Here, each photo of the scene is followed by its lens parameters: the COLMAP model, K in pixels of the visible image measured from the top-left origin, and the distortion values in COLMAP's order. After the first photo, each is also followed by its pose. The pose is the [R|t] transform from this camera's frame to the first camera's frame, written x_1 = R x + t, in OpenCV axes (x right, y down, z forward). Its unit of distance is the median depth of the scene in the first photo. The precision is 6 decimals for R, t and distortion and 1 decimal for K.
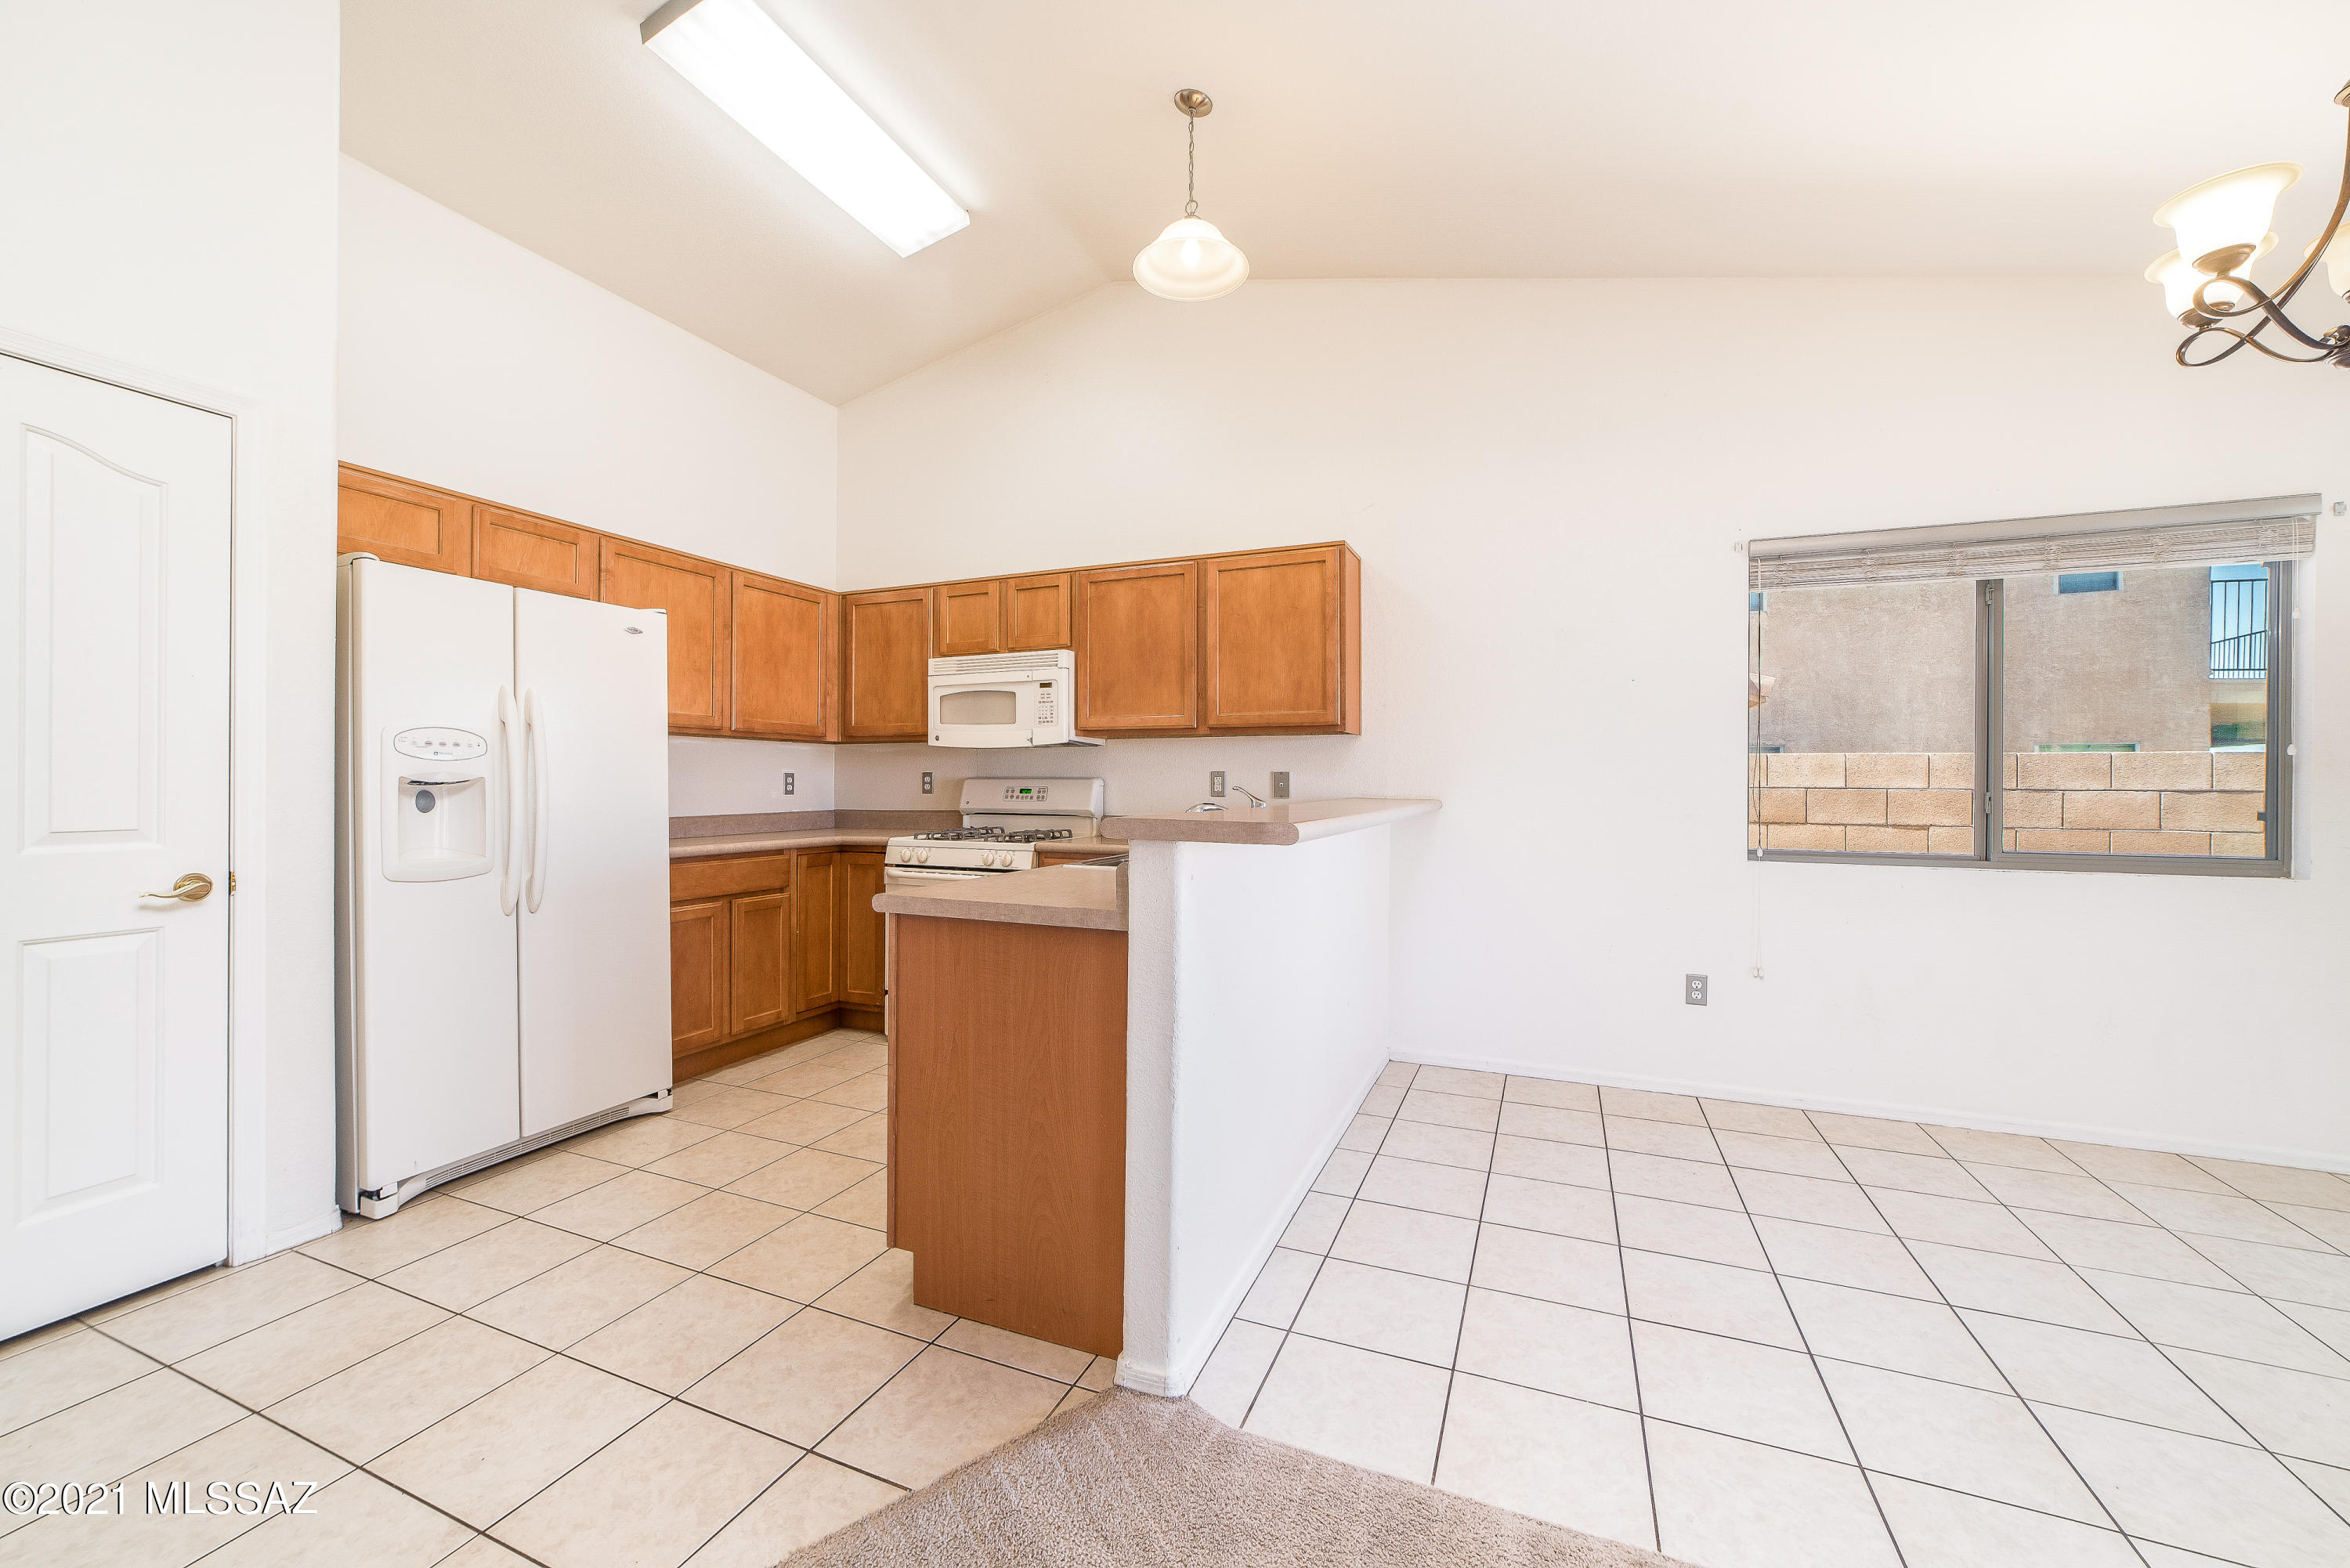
lens RADIAL K [[919.7, 0, 1169.6], [0, 919.7, 783.6], [0, 0, 1]] dist [-0.021718, 0.009509]
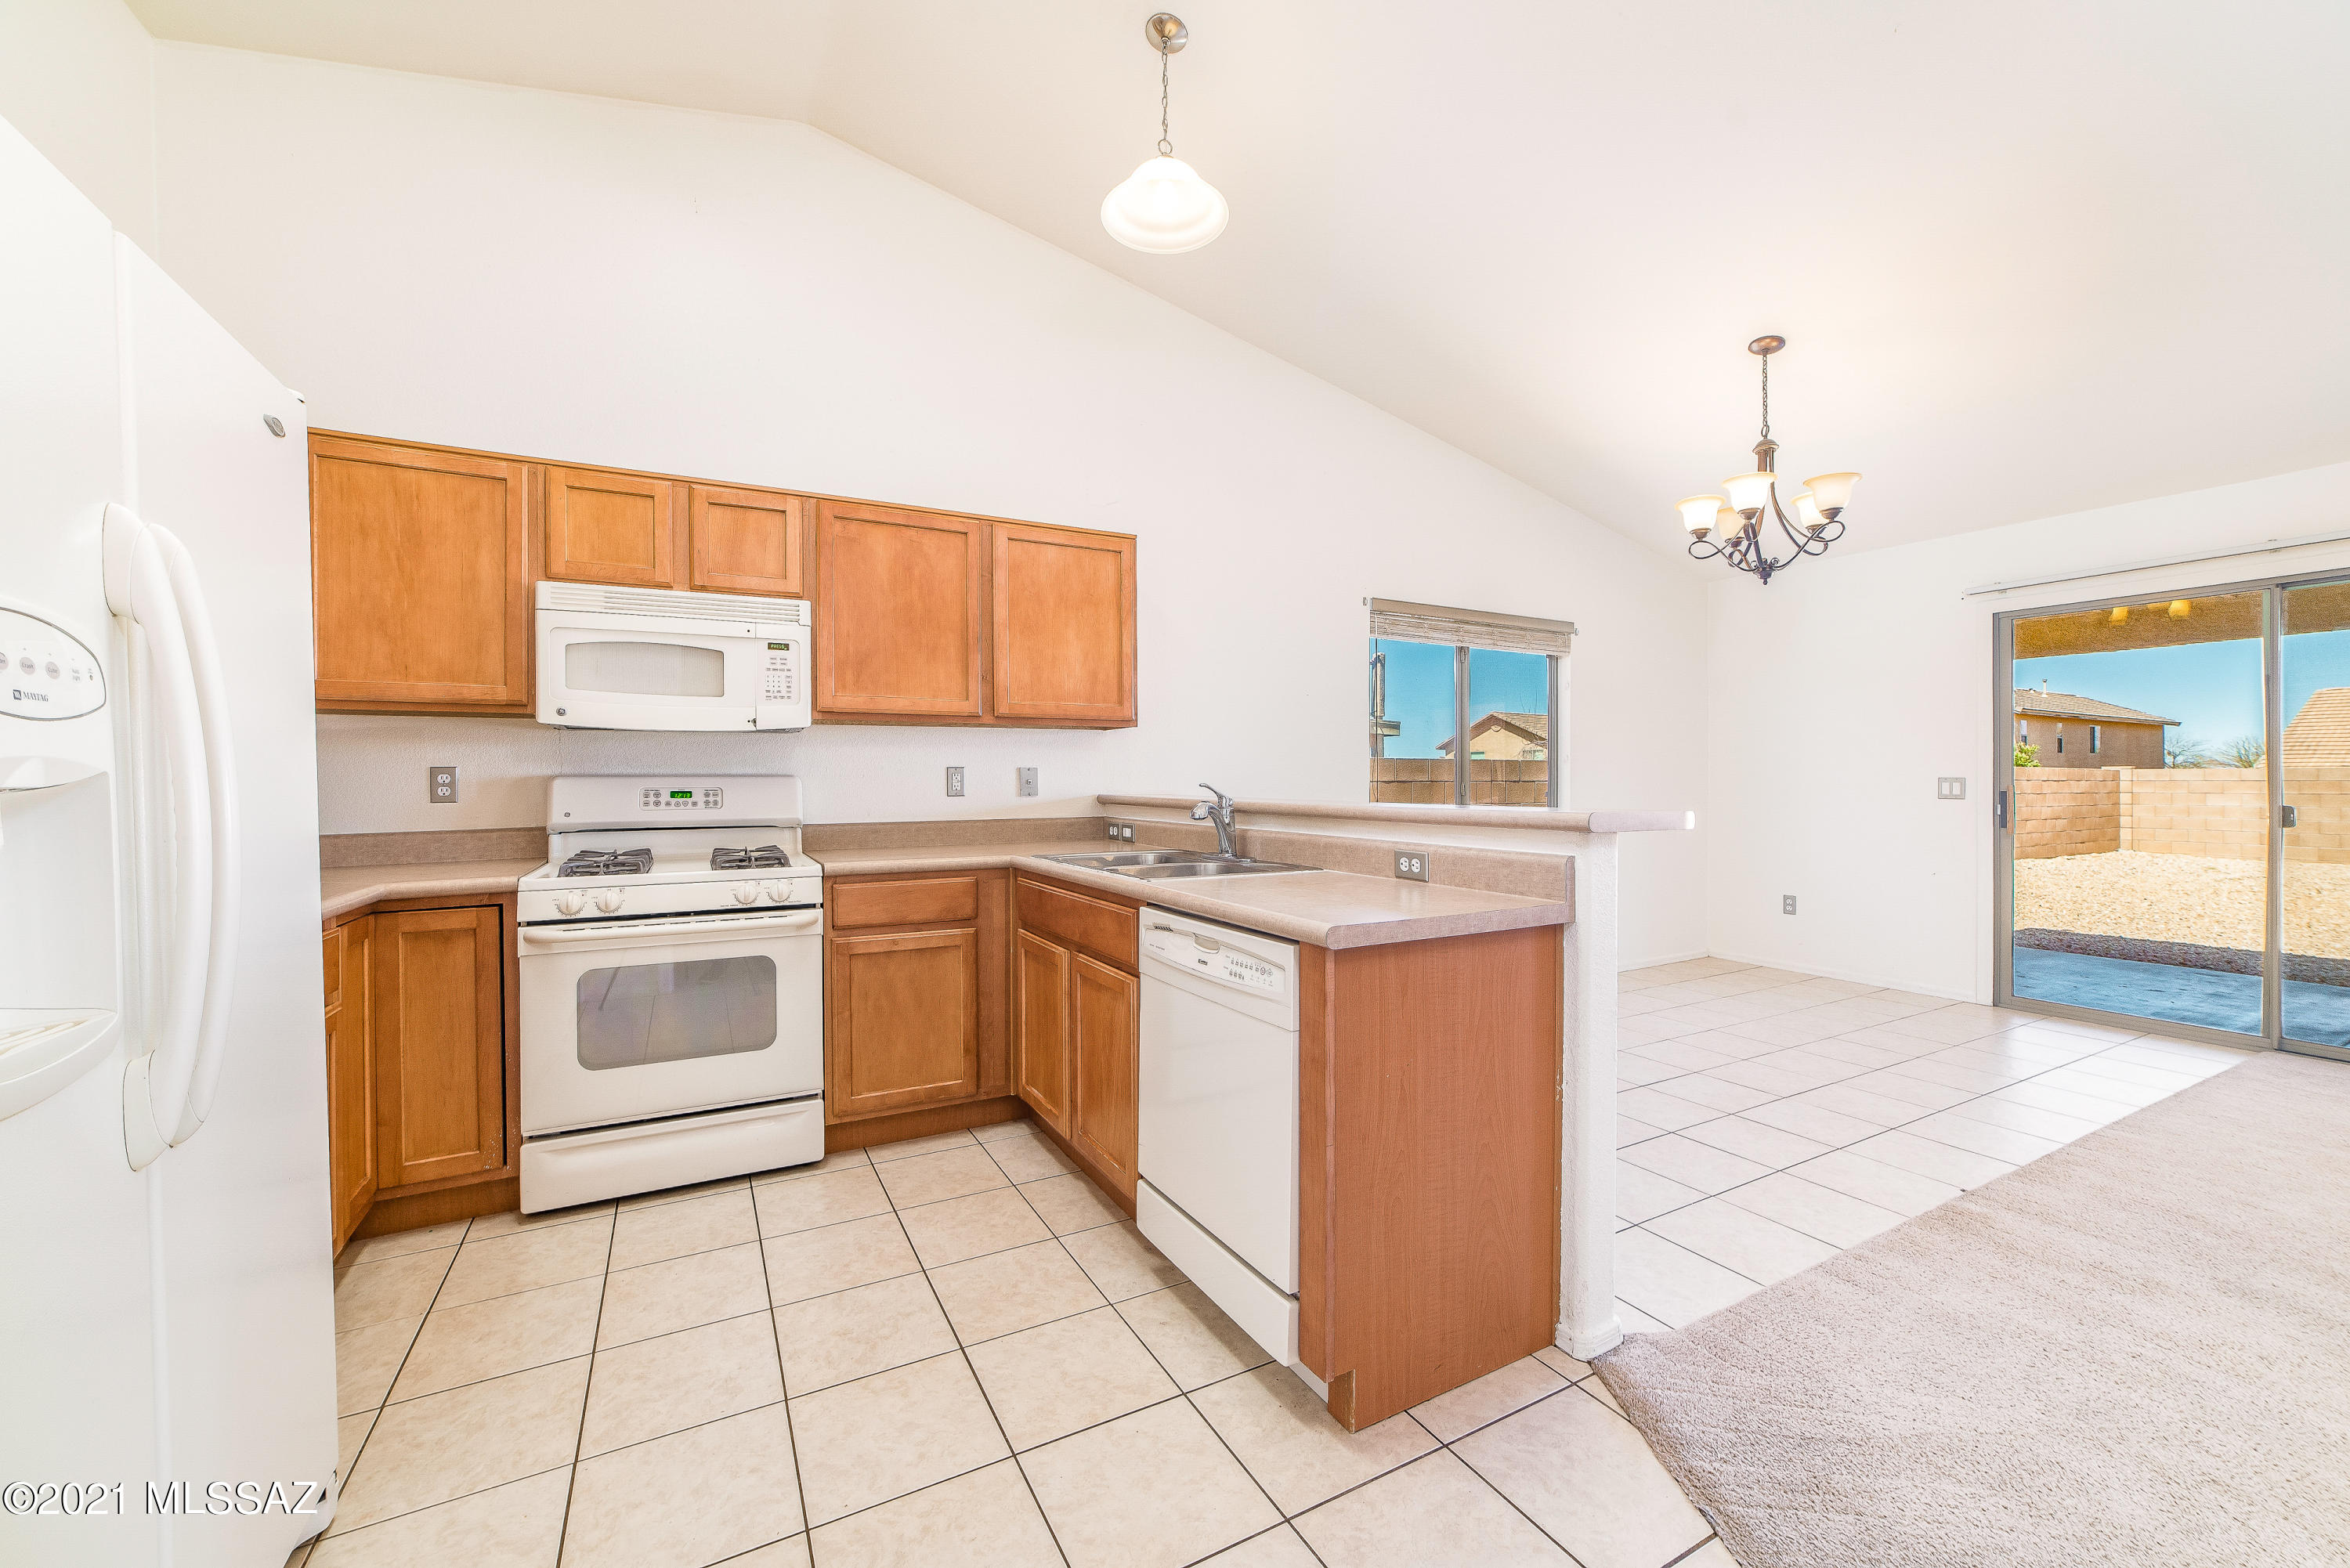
lens RADIAL K [[913.9, 0, 1162.5], [0, 913.9, 780.2], [0, 0, 1]] dist [-0.023814, 0.009149]
pose [[0.626801, -0.006822, 0.779150, -0.530507], [0.007461, 0.999968, 0.002753, -0.001971], [-0.779144, 0.004088, 0.626832, 0.337191]]
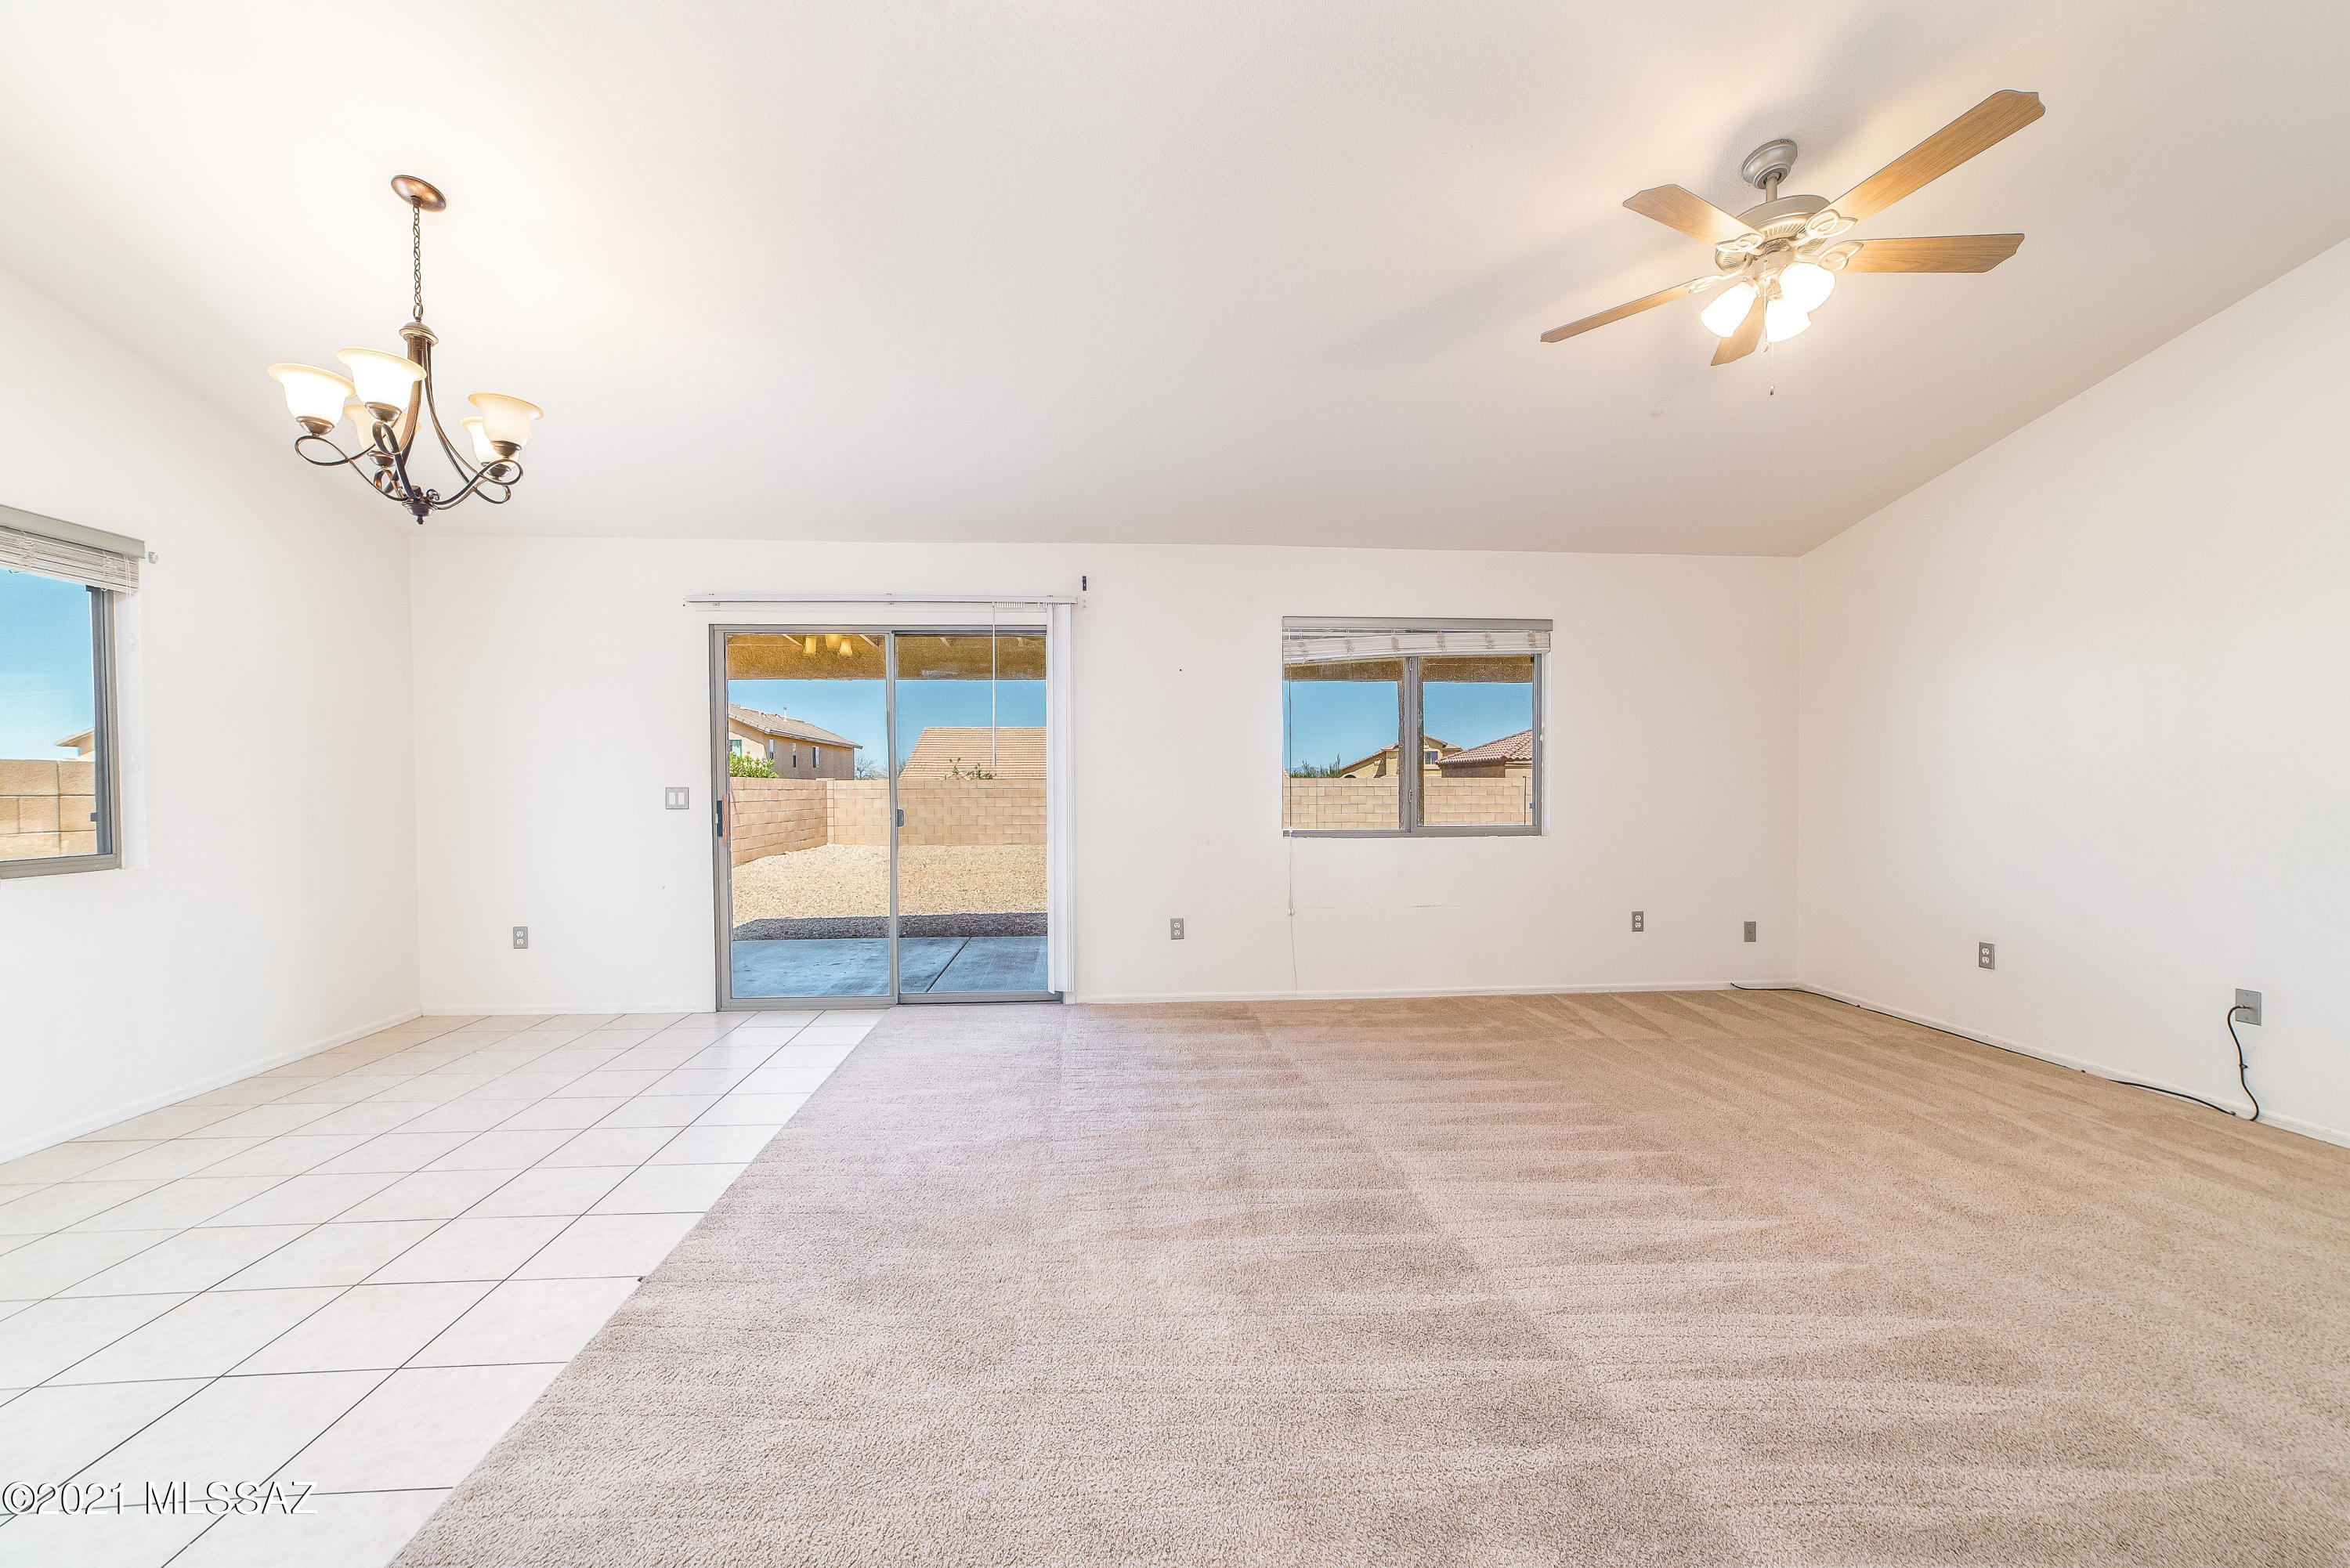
lens RADIAL K [[932.8, 0, 1159.1], [0, 932.8, 809.7], [0, 0, 1]] dist [-0.027185, 0.010334]
pose [[-0.457302, -0.025735, 0.888939, -0.292671], [0.005992, 0.999469, 0.032017, -0.000224], [-0.889291, 0.019968, -0.456905, 0.264453]]
